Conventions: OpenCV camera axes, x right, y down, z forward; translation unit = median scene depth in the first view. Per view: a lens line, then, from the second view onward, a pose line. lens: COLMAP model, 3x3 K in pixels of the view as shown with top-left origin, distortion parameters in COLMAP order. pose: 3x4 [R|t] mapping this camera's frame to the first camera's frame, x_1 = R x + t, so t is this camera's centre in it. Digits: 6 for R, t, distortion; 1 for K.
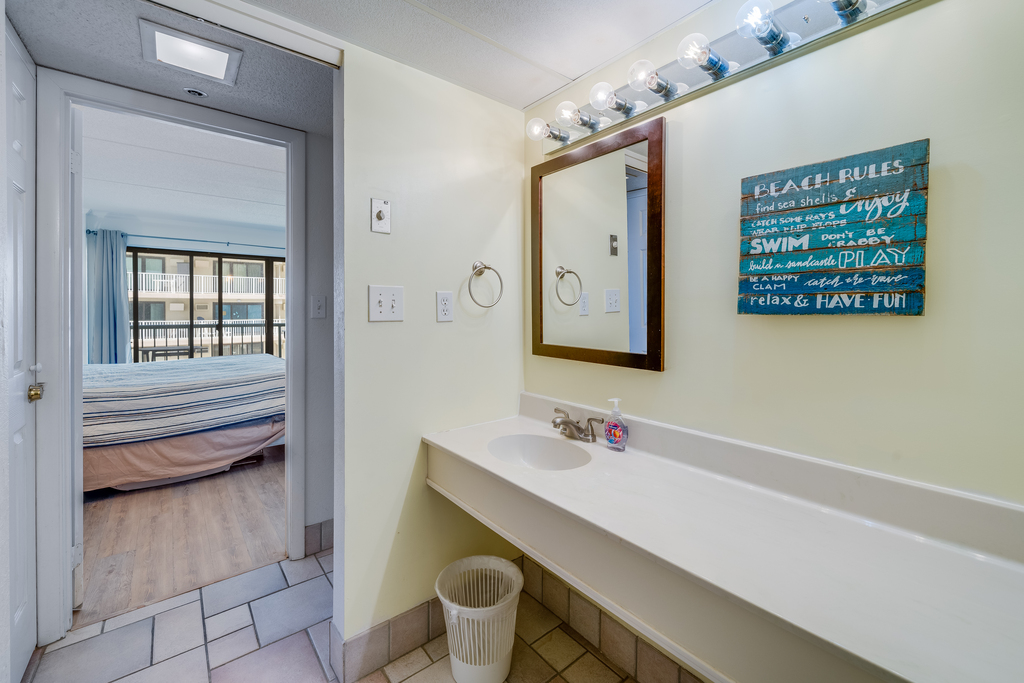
lens RADIAL K [[418.0, 0, 514.5], [0, 418.0, 313.5], [0, 0, 1]] dist [0.000002, 0.000015]
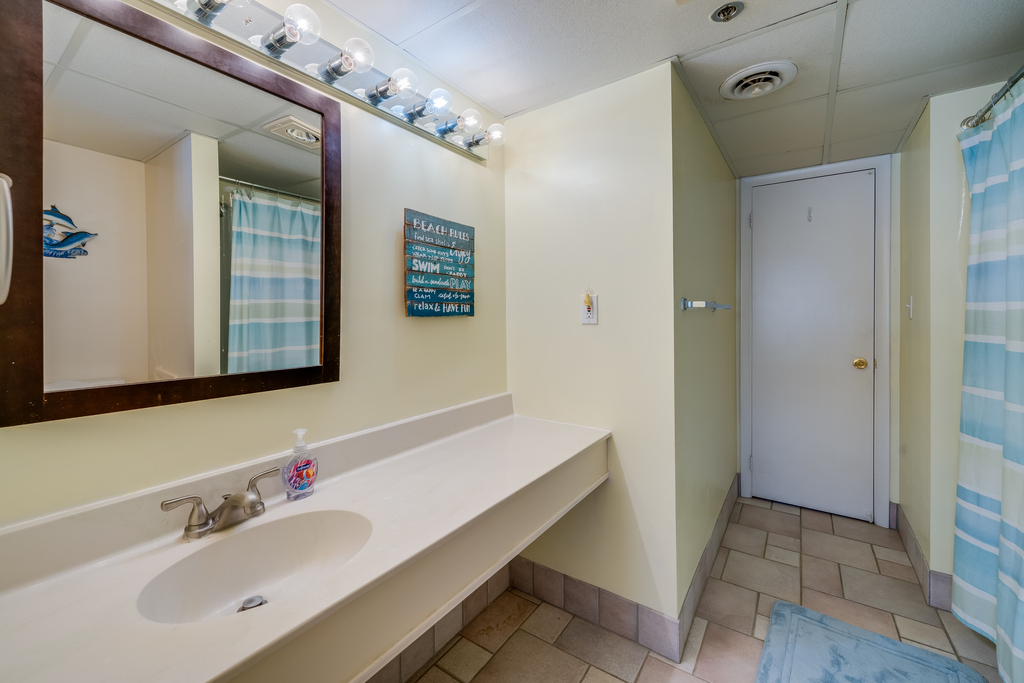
lens RADIAL K [[418.0, 0, 514.5], [0, 418.0, 313.5], [0, 0, 1]] dist [0.000002, 0.000015]
pose [[-0.276433, -0.001559, 0.961032, -0.808842], [0.006305, 0.999974, 0.003436, -0.011591], [-0.961013, 0.007009, -0.276416, 1.128469]]
